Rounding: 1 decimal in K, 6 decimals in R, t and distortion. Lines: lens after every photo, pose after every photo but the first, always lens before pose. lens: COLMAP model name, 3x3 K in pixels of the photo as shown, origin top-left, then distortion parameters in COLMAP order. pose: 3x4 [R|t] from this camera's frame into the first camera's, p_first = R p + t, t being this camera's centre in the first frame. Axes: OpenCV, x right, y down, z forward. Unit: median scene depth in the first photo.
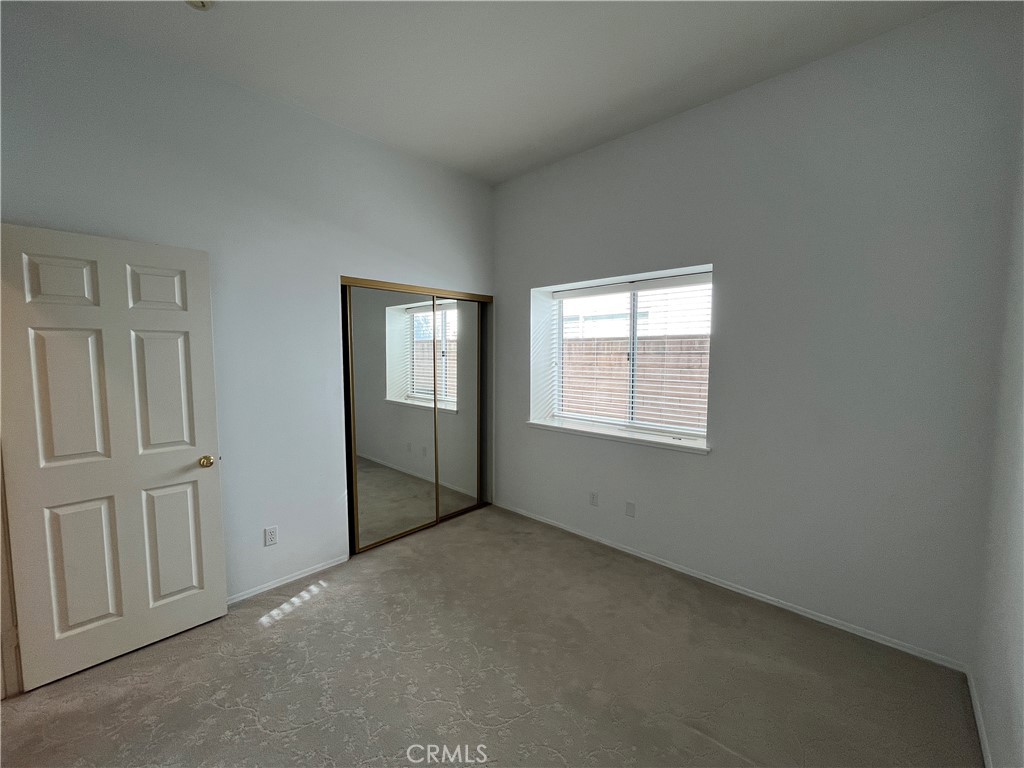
lens RADIAL K [[411.4, 0, 508.5], [0, 411.4, 381.6], [0, 0, 1]] dist [-0.003059, -0.000391]
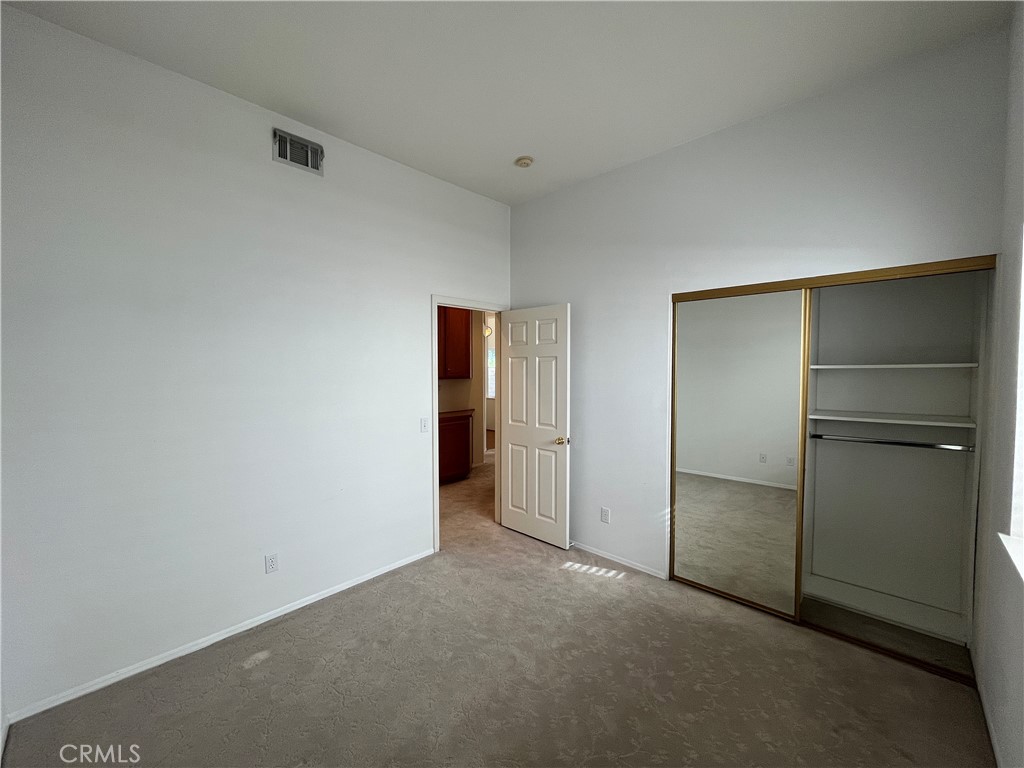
lens RADIAL K [[411.4, 0, 508.5], [0, 411.4, 381.6], [0, 0, 1]] dist [-0.003059, -0.000391]
pose [[0.000910, 0.040304, -0.999187, 0.784540], [-0.071036, 0.996666, 0.040138, -0.073211], [0.997473, 0.070942, 0.003770, 0.788427]]
